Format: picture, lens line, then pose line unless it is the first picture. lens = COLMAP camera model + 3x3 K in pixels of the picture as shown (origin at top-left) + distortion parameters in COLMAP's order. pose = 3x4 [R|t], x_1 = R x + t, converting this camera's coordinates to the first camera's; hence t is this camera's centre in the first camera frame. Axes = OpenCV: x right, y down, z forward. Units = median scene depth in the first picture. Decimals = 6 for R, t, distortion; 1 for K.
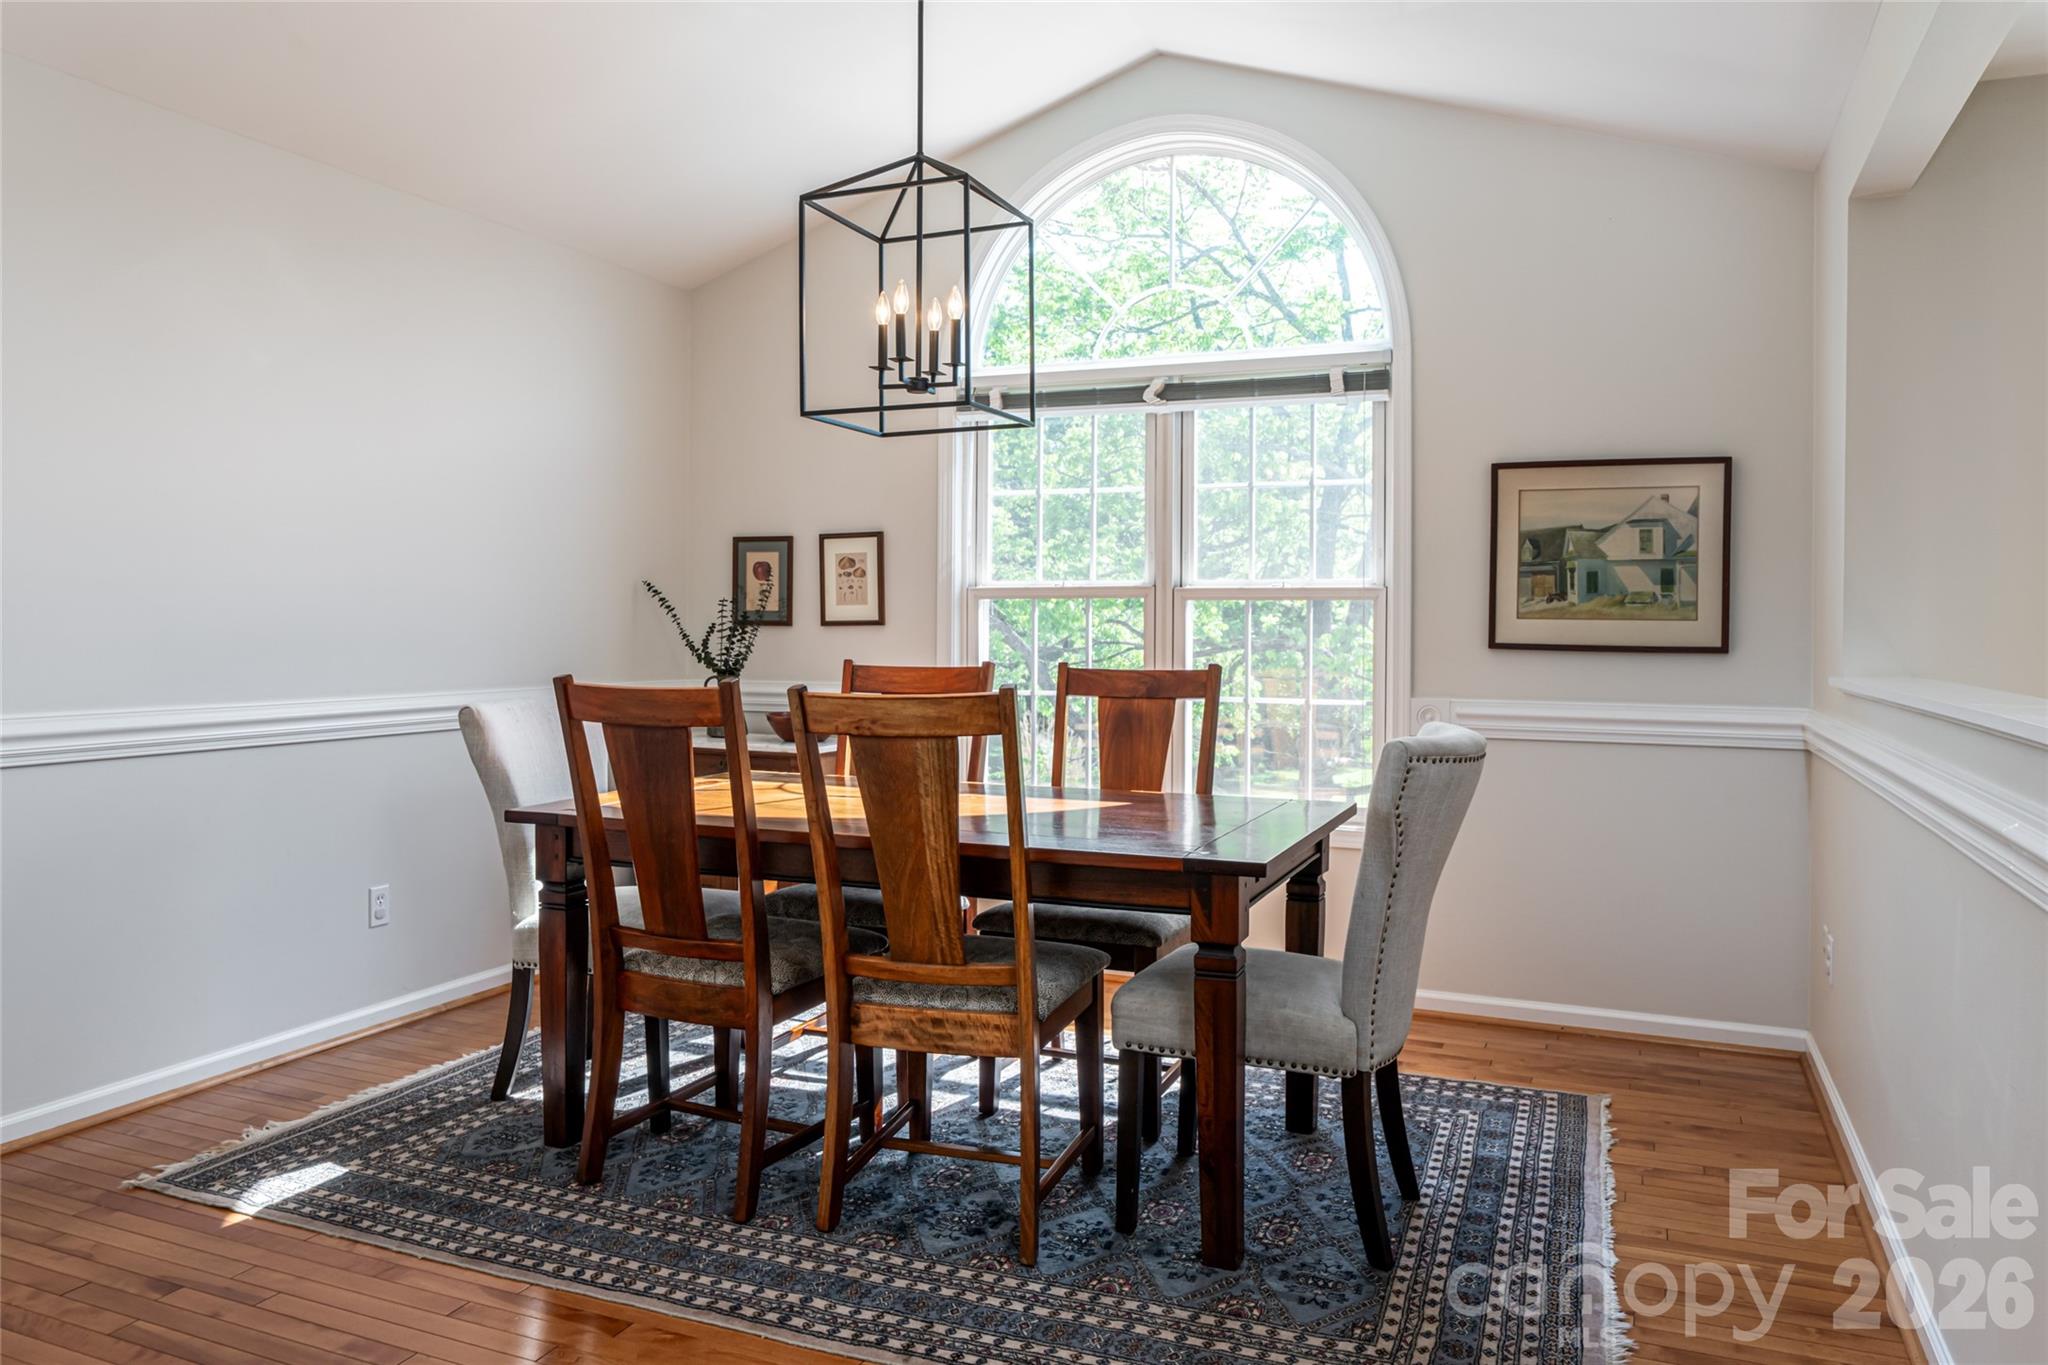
lens RADIAL K [[1418.6, 0, 1018.6], [0, 1418.6, 678.7], [0, 0, 1]] dist [-0.004882, 0.004086]
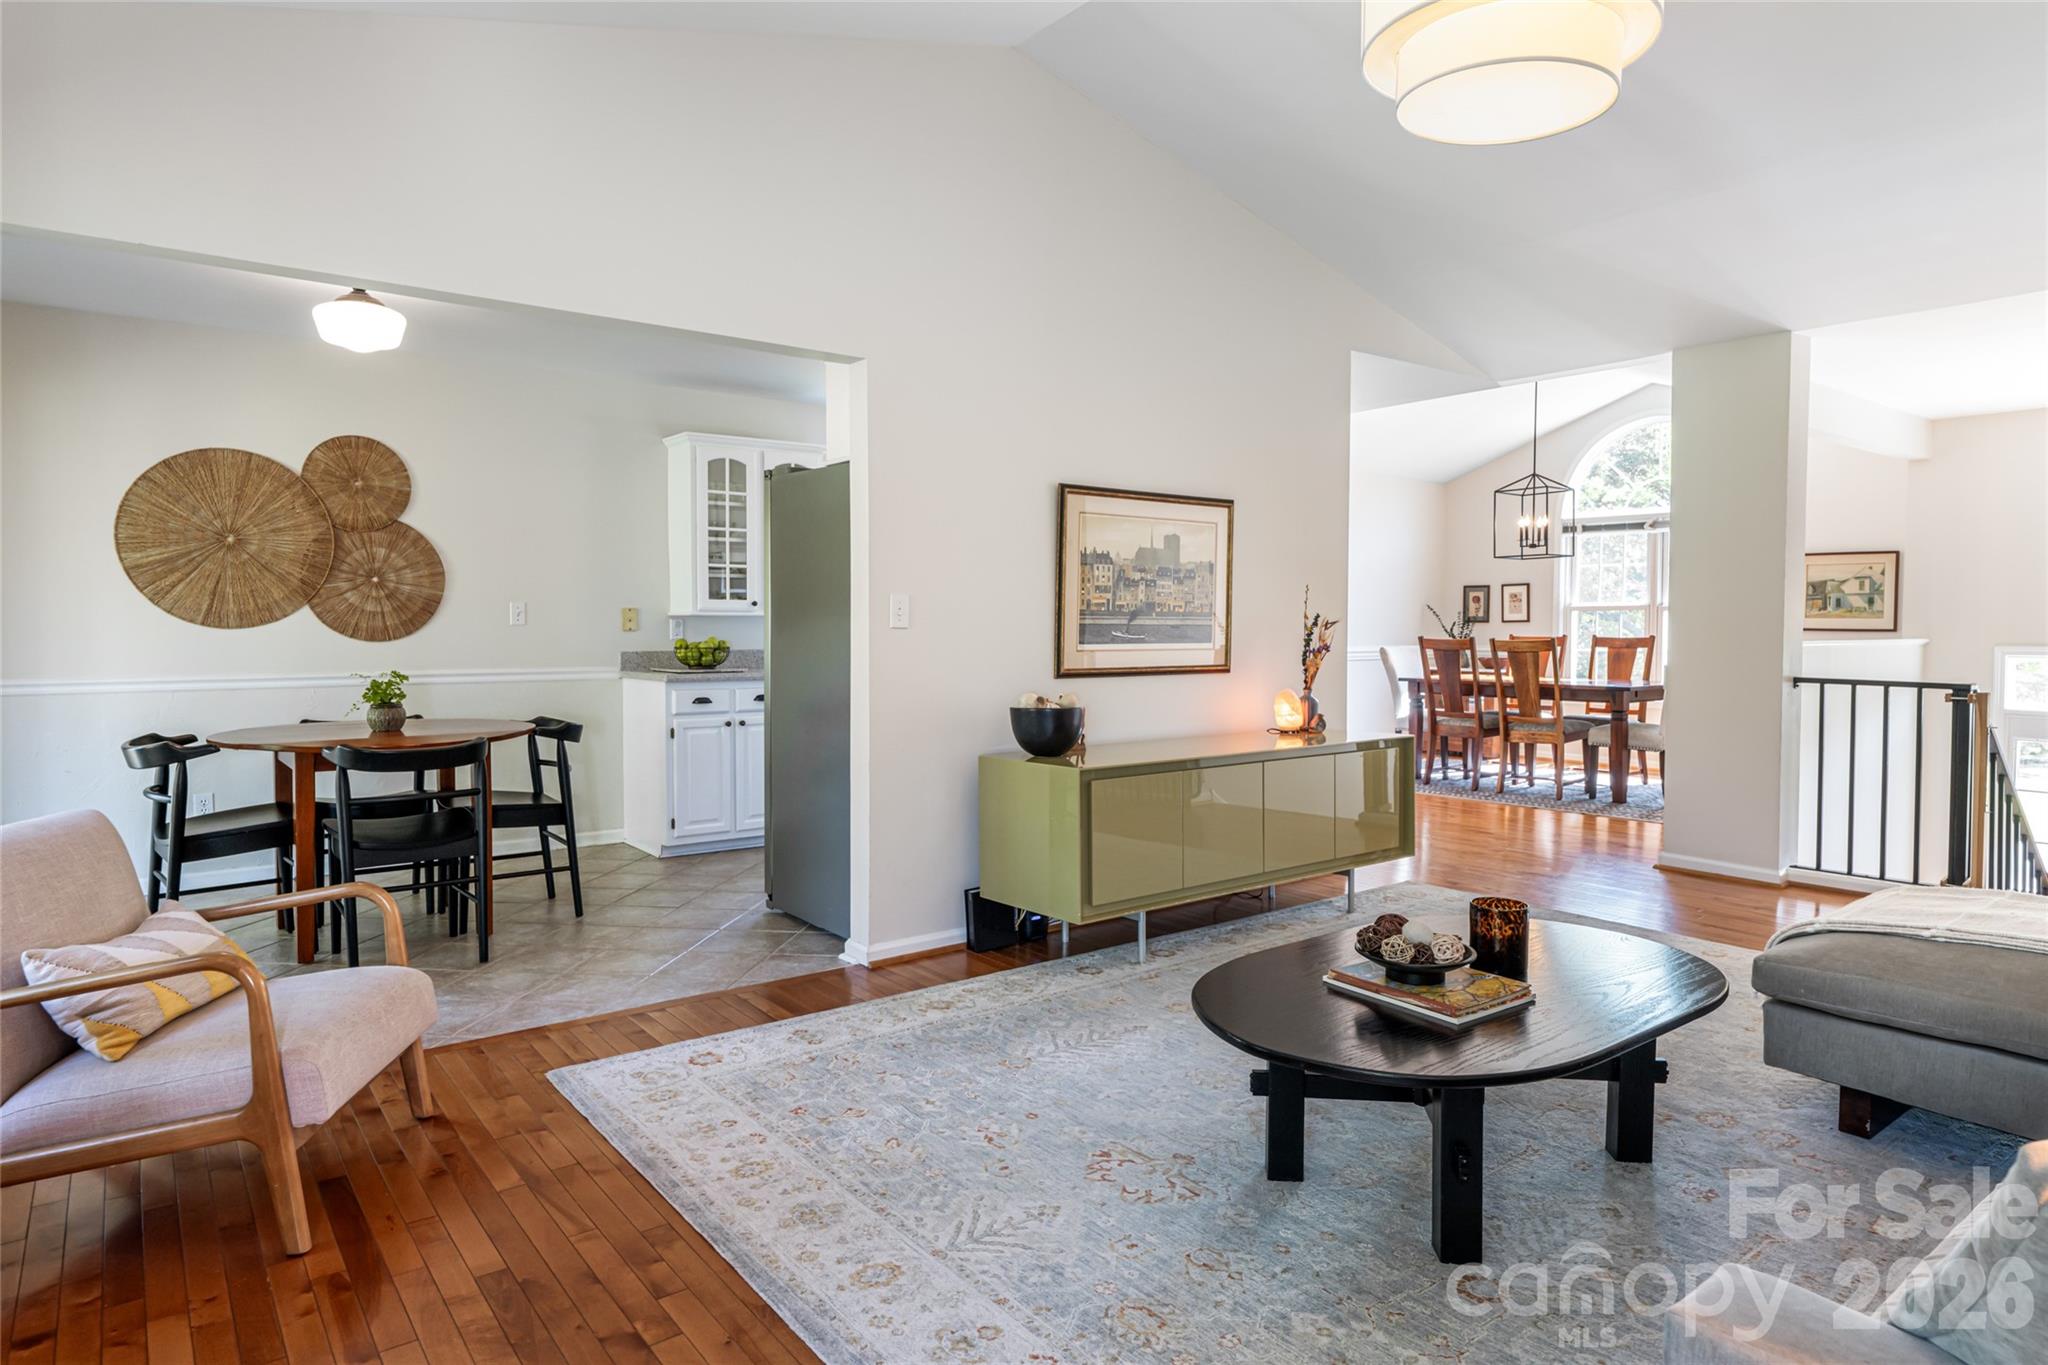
lens RADIAL K [[1217.8, 0, 1054.3], [0, 1217.8, 649.8], [0, 0, 1]] dist [0.006701, -0.000306]
pose [[0.879557, 0.007512, -0.475734, 0.235227], [-0.017435, 0.999713, -0.016450, 0.074679], [0.475474, 0.022763, 0.879435, -1.568320]]
